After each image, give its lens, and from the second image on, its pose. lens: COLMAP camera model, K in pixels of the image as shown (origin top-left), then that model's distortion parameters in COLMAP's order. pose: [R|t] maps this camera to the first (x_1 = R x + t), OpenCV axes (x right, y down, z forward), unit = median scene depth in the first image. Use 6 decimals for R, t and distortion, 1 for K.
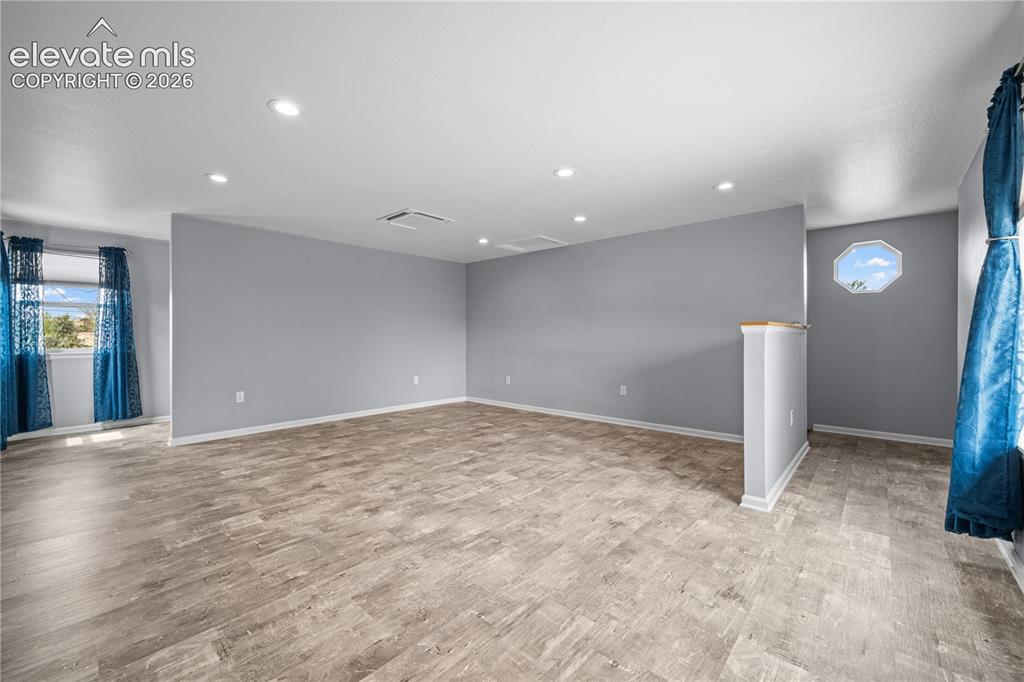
lens RADIAL K [[412.7, 0, 506.3], [0, 412.7, 344.2], [0, 0, 1]] dist [0.001385, -0.000050]
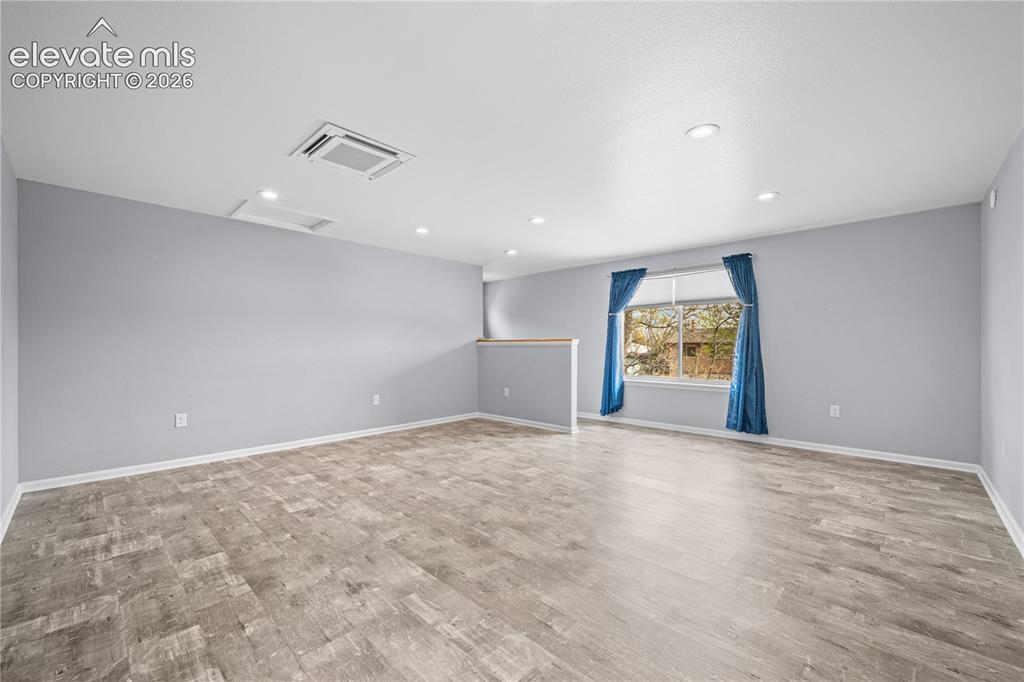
lens RADIAL K [[412.7, 0, 506.3], [0, 412.7, 344.2], [0, 0, 1]] dist [0.001385, -0.000050]
pose [[0.032066, 0.004040, 0.999478, -1.129220], [0.020182, 0.999785, -0.004689, -0.019777], [-0.999282, 0.020322, 0.031978, 1.018293]]
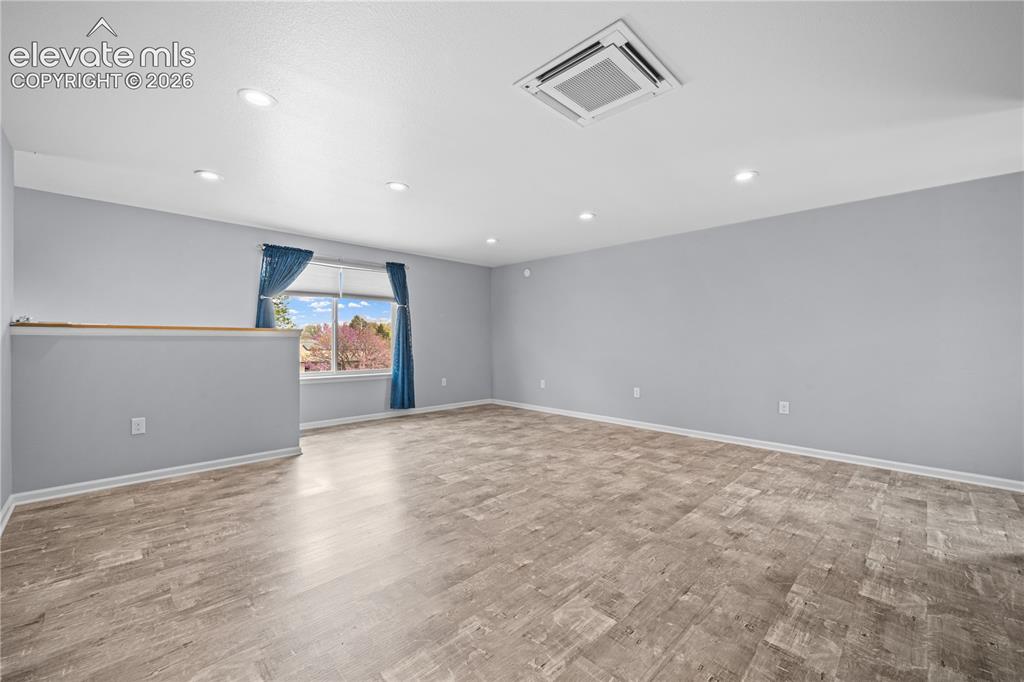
lens RADIAL K [[412.7, 0, 506.3], [0, 412.7, 344.2], [0, 0, 1]] dist [0.001385, -0.000050]
pose [[-0.998305, -0.004495, 0.058029, -0.197530], [-0.002669, 0.999500, 0.031500, -0.037928], [-0.058142, 0.031291, -0.997818, 1.983851]]
